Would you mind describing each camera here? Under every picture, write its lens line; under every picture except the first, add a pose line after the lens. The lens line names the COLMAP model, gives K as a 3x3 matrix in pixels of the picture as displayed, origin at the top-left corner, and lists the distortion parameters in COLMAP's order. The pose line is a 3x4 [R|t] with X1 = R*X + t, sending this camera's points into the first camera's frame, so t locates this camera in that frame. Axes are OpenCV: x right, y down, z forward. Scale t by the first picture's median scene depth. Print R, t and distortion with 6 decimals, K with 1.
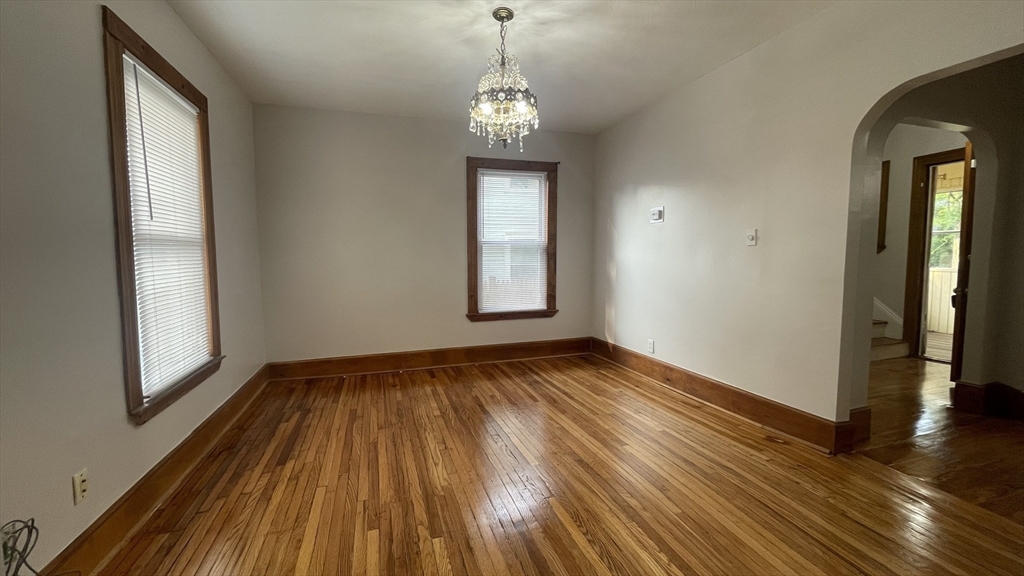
lens RADIAL K [[412.5, 0, 512.2], [0, 412.5, 285.6], [0, 0, 1]] dist [-0.007209, 0.000968]
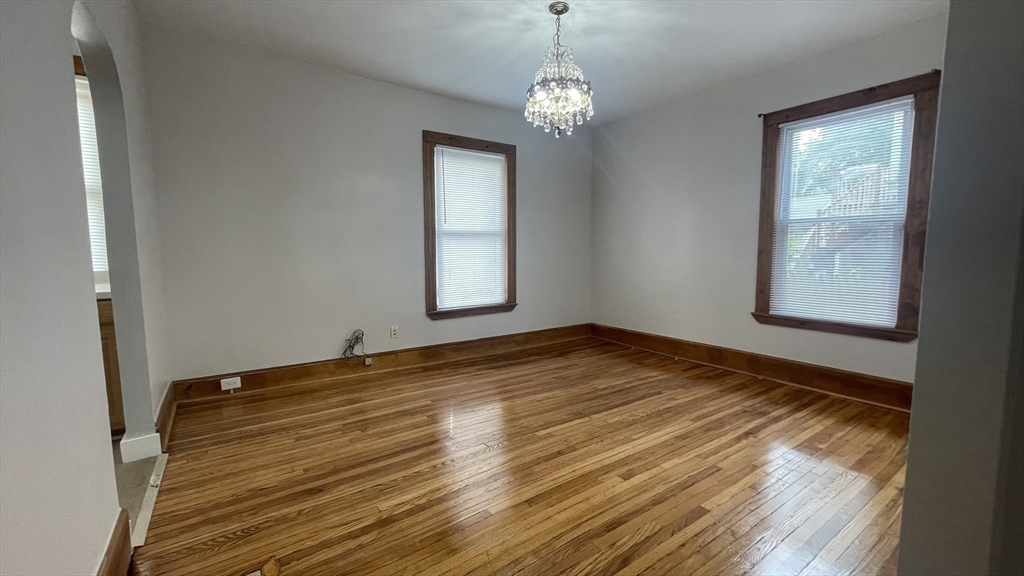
lens RADIAL K [[412.5, 0, 509.9], [0, 412.5, 286.4], [0, 0, 1]] dist [-0.007209, 0.000968]
pose [[0.283416, 0.091322, -0.954639, 0.633814], [-0.065720, 0.994965, 0.075668, -0.013416], [0.956742, 0.041293, 0.287991, 0.380843]]
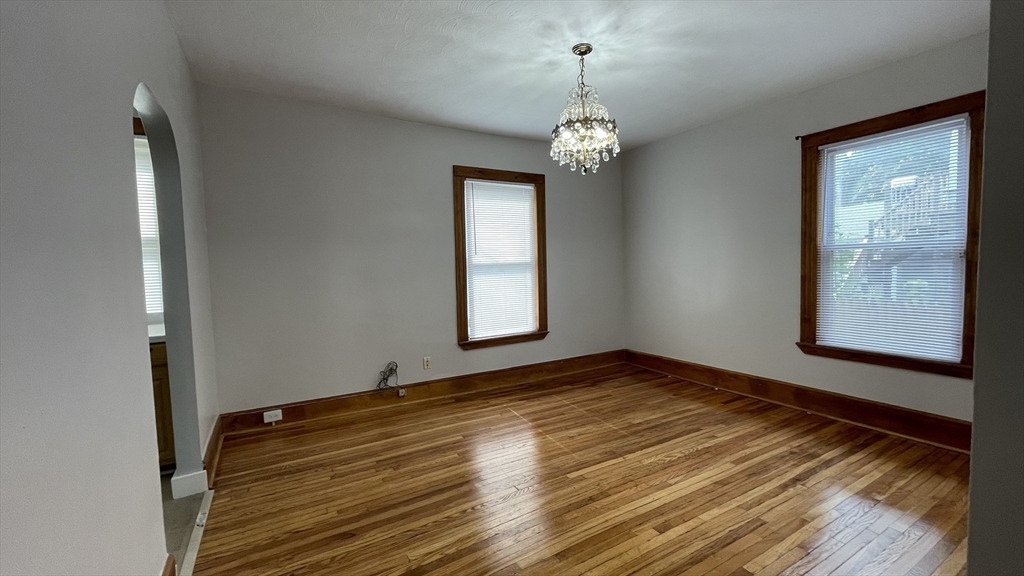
lens RADIAL K [[412.5, 0, 510.0], [0, 412.5, 285.8], [0, 0, 1]] dist [-0.007209, 0.000968]
pose [[0.204569, 0.051382, -0.977503, 0.634294], [-0.045884, 0.998027, 0.042858, -0.052945], [0.977776, 0.036085, 0.206523, 0.388554]]
